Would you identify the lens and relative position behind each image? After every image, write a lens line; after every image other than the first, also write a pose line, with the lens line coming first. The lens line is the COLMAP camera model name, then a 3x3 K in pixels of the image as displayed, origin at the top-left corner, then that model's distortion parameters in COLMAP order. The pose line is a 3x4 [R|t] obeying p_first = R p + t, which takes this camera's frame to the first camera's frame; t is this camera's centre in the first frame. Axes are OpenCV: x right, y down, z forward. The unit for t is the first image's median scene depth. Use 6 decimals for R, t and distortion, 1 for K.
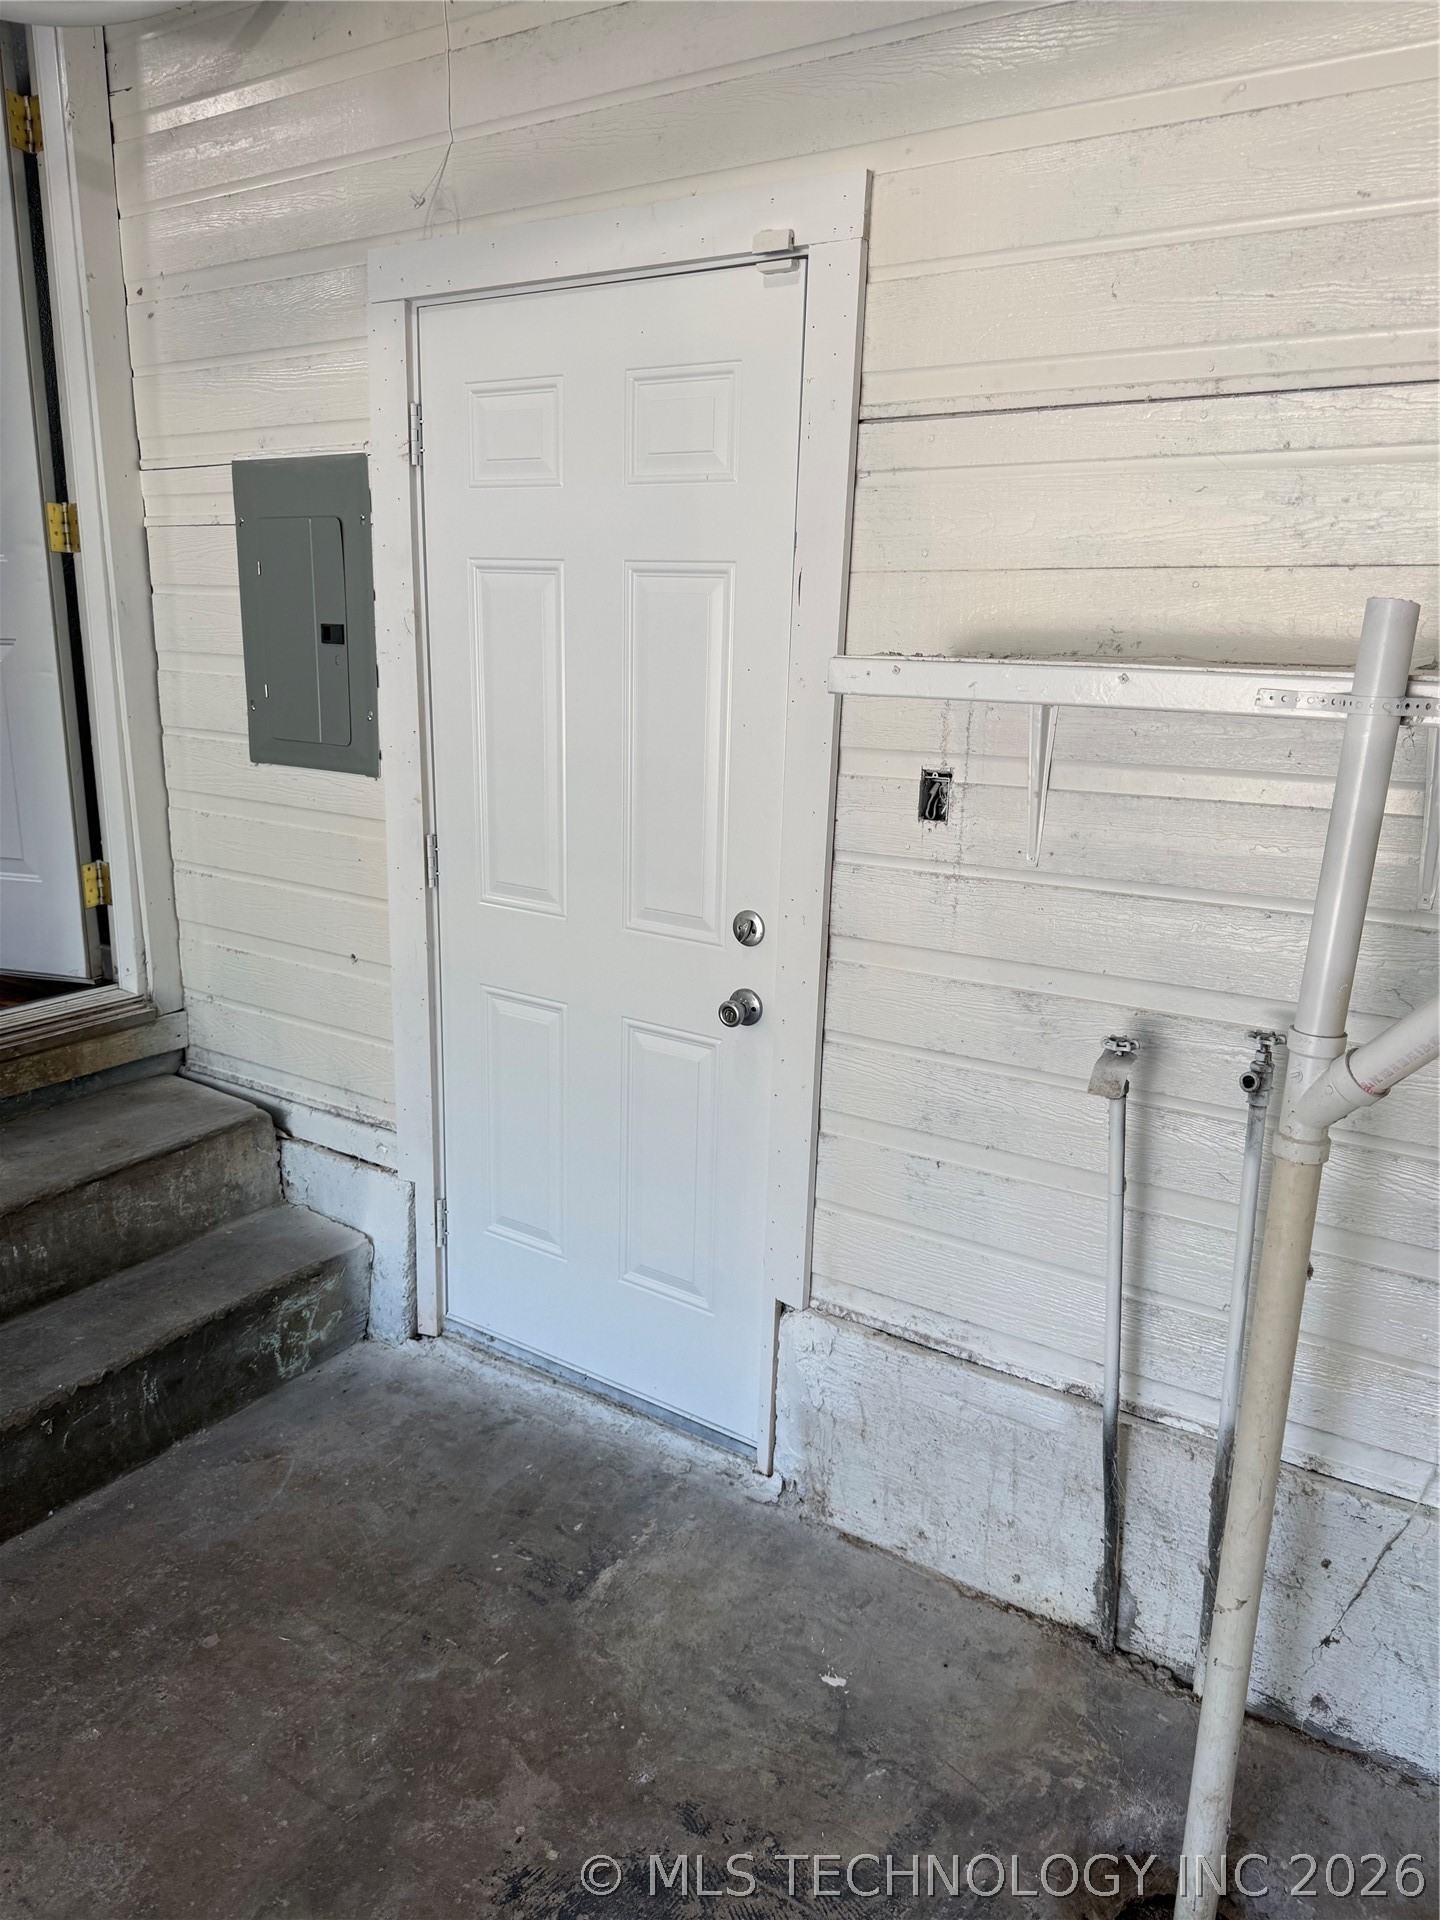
lens RADIAL K [[1354.0, 0, 720.3], [0, 1354.0, 972.5], [0, 0, 1]] dist [0.055715, -0.074089]
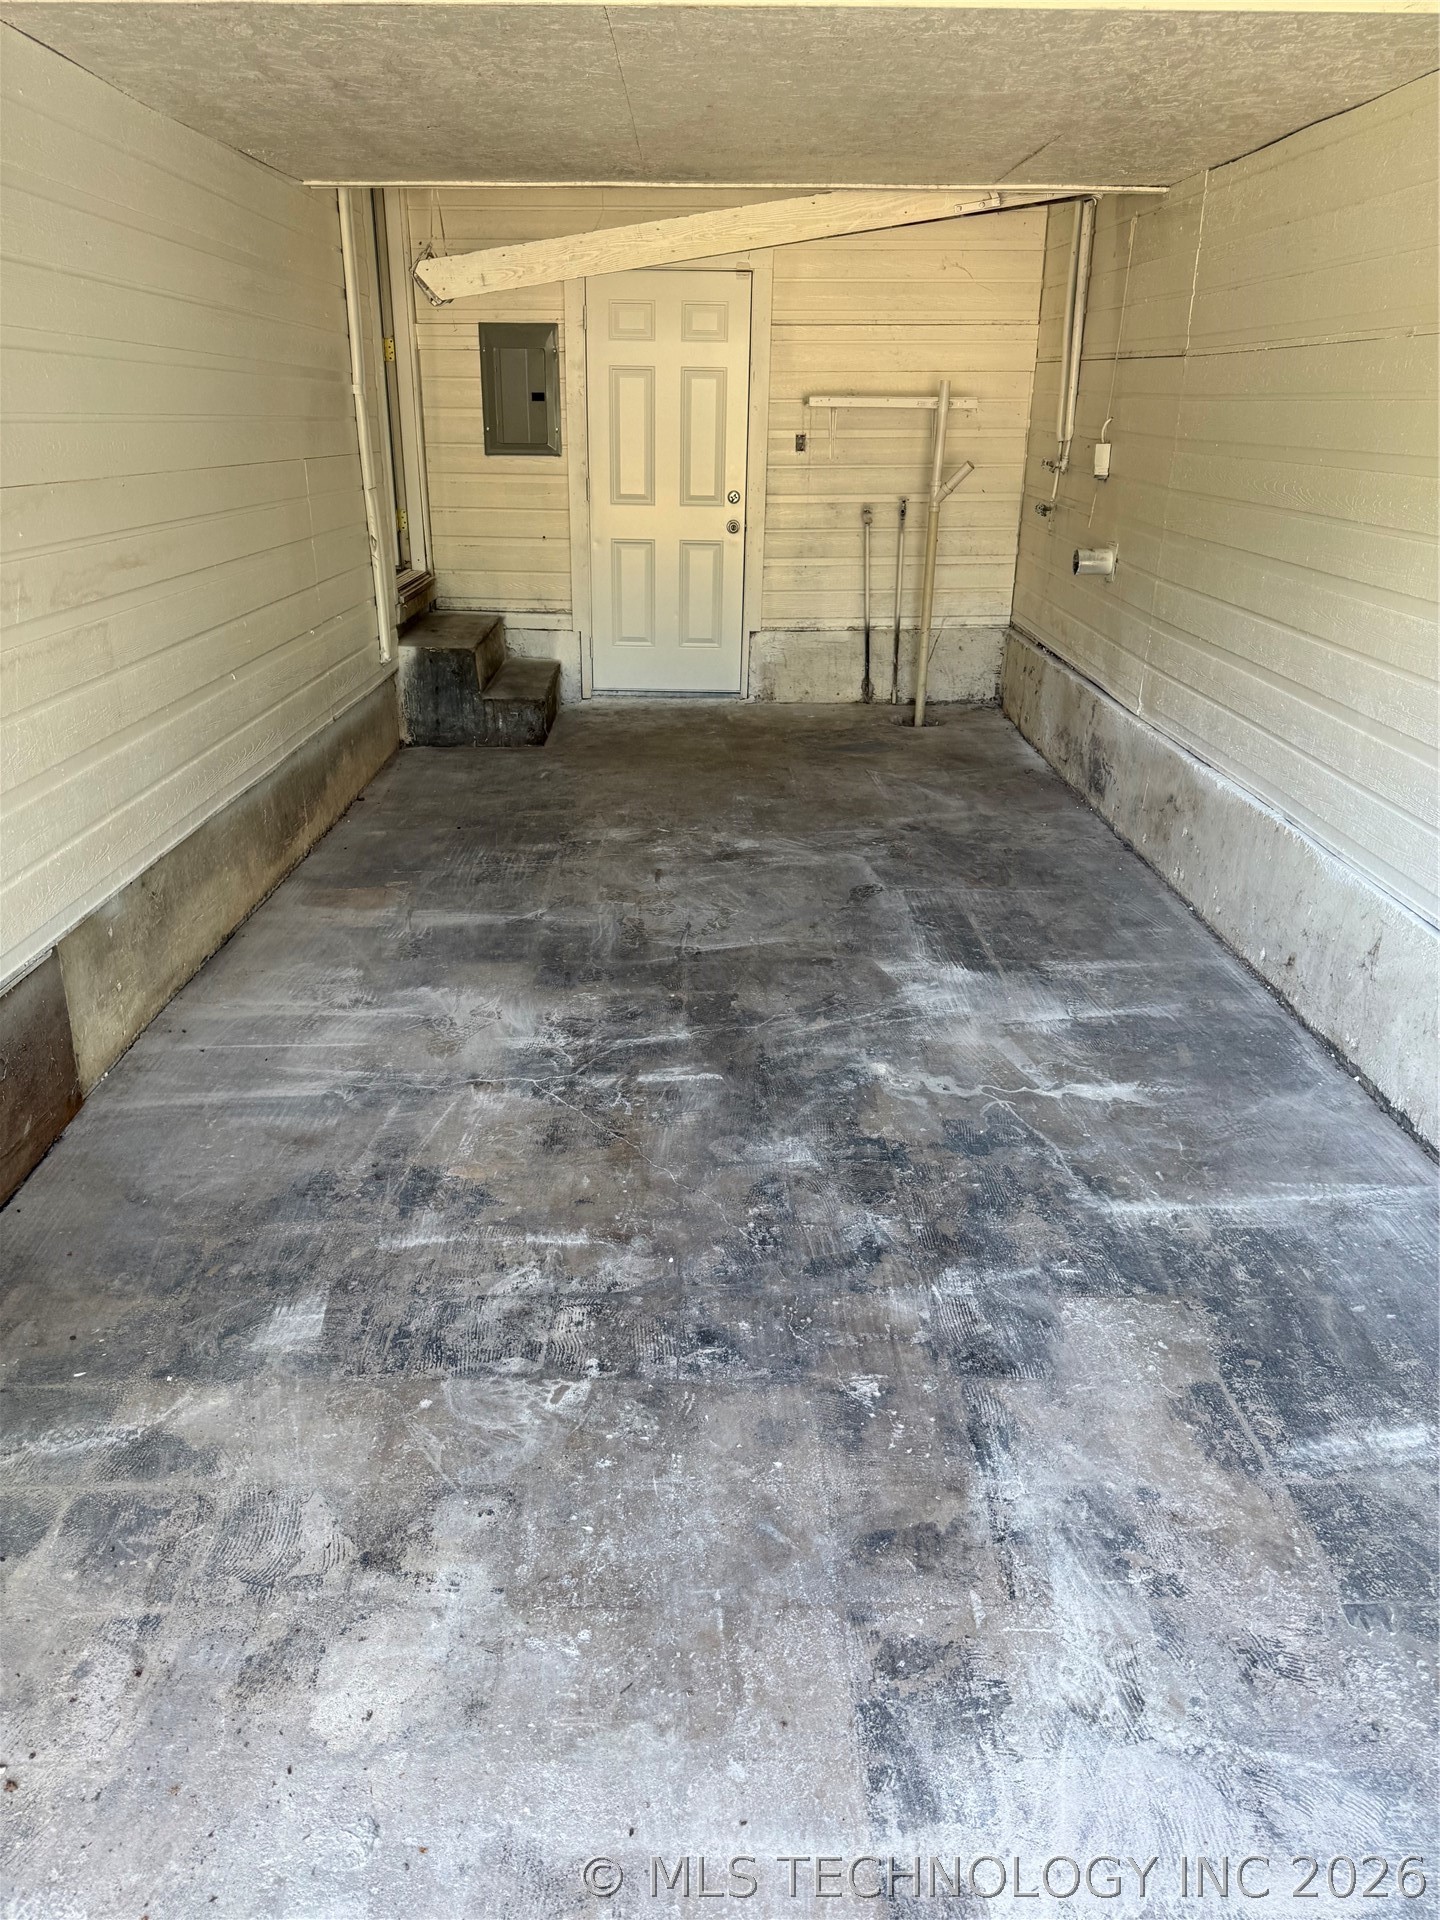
lens RADIAL K [[1354.0, 0, 704.9], [0, 1354.0, 987.9], [0, 0, 1]] dist [0.055715, -0.074089]
pose [[0.835699, -0.232304, 0.497636, -1.970582], [0.151655, 0.968514, 0.197436, 0.458004], [-0.527833, -0.089528, 0.844616, -1.779152]]
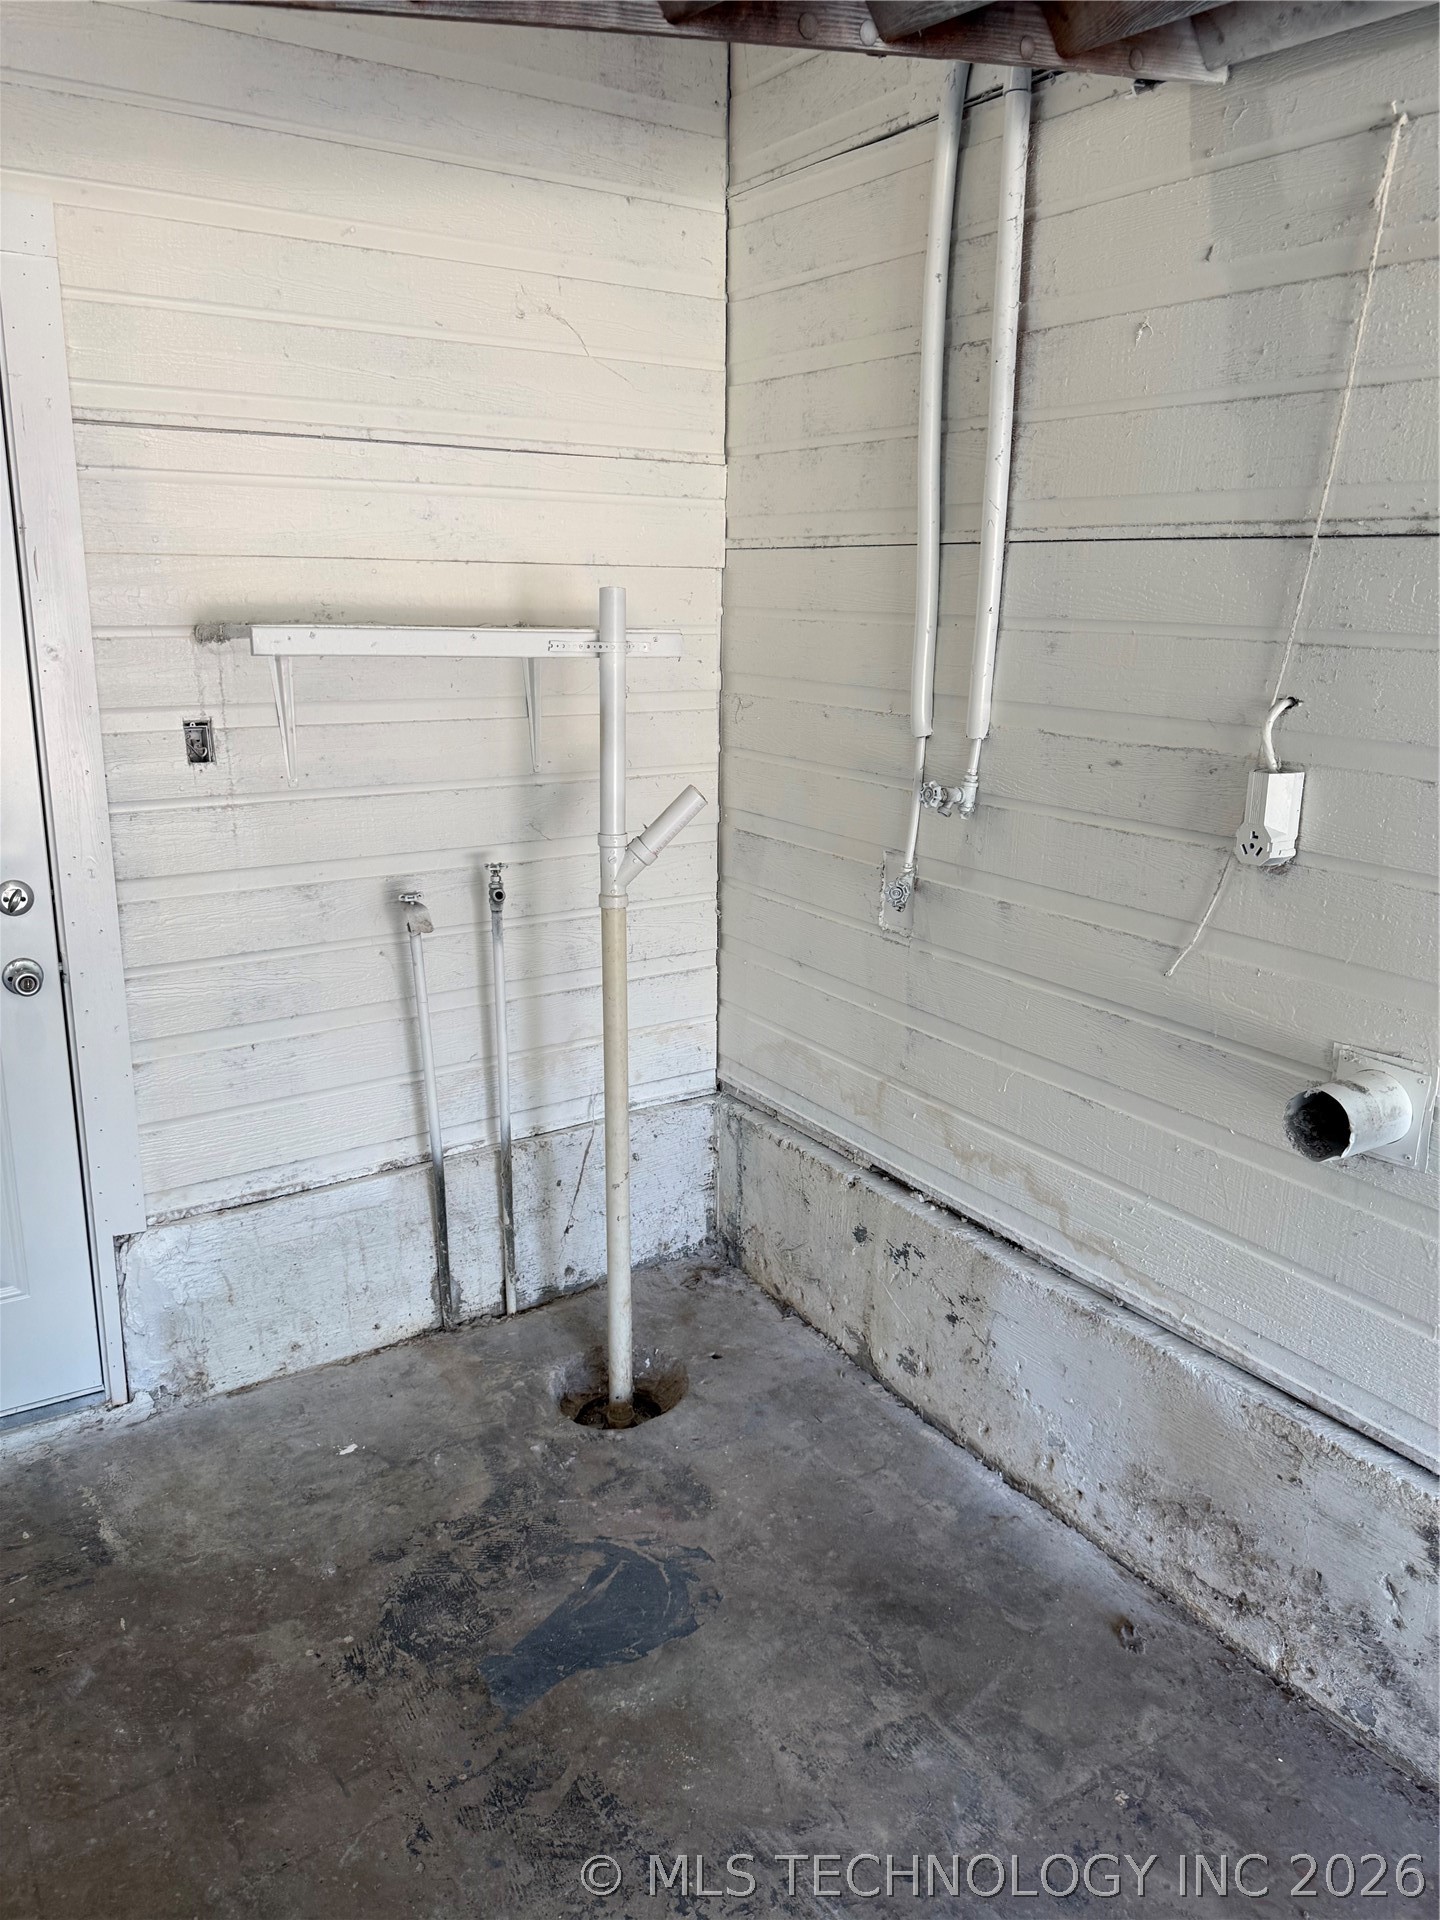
lens RADIAL K [[1311.7, 0, 721.7], [0, 1311.7, 972.1], [0, 0, 1]] dist [0.026158, -0.030649]
pose [[0.394498, -0.258606, 0.881756, -0.723889], [0.227483, 0.957197, 0.178956, -0.038797], [-0.890294, 0.129987, 0.436440, 0.108588]]
